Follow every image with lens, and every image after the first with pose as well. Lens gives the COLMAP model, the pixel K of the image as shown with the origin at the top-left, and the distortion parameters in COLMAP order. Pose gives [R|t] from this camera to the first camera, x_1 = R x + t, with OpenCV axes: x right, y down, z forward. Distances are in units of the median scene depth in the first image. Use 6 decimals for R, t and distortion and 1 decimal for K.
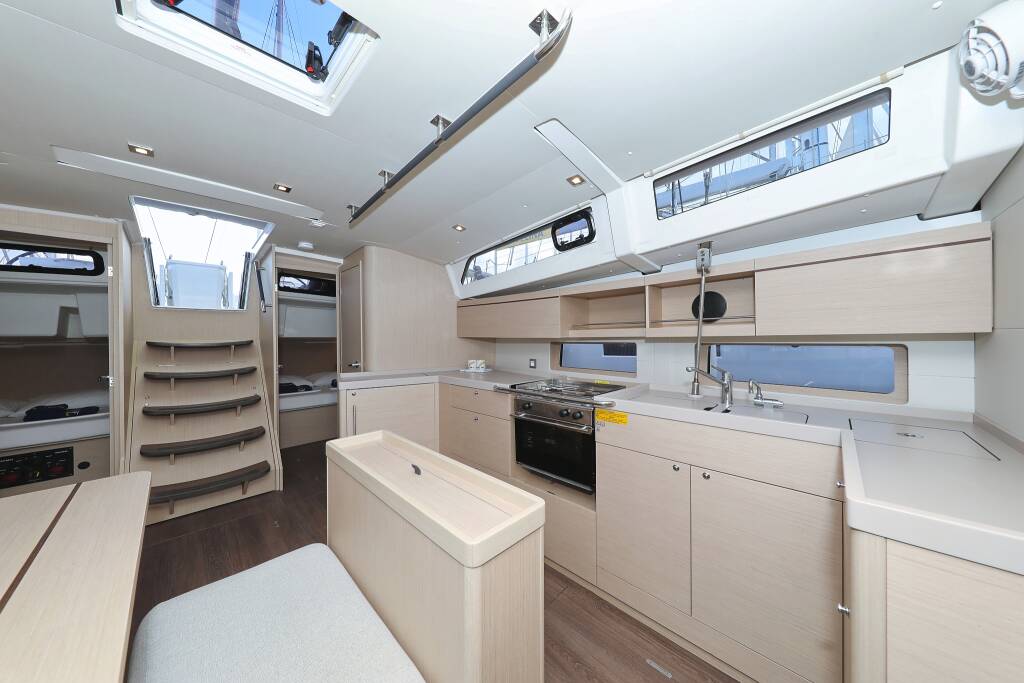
lens RADIAL K [[318.8, 0, 509.2], [0, 318.8, 335.3], [0, 0, 1]] dist [-0.000227, -0.000011]
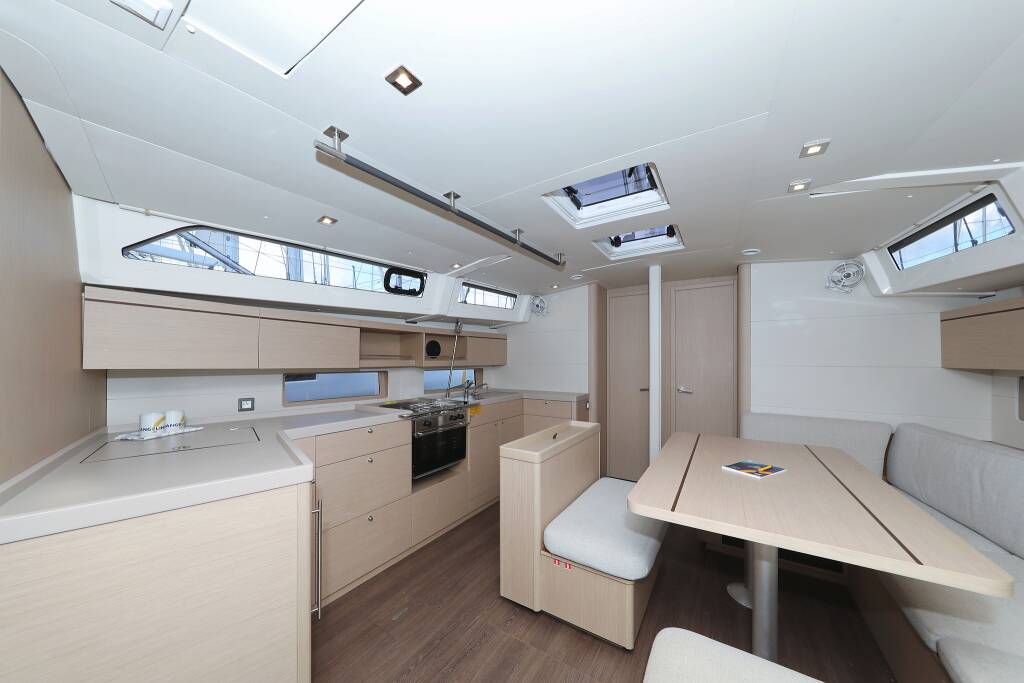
lens RADIAL K [[333.3, 0, 496.8], [0, 333.3, 358.9], [0, 0, 1]] dist [-0.000118, 0.000055]
pose [[-0.162164, 0.016221, 0.986631, -1.162823], [-0.003849, 0.999847, -0.017071, -0.004471], [-0.986756, -0.006566, -0.162077, 0.878320]]
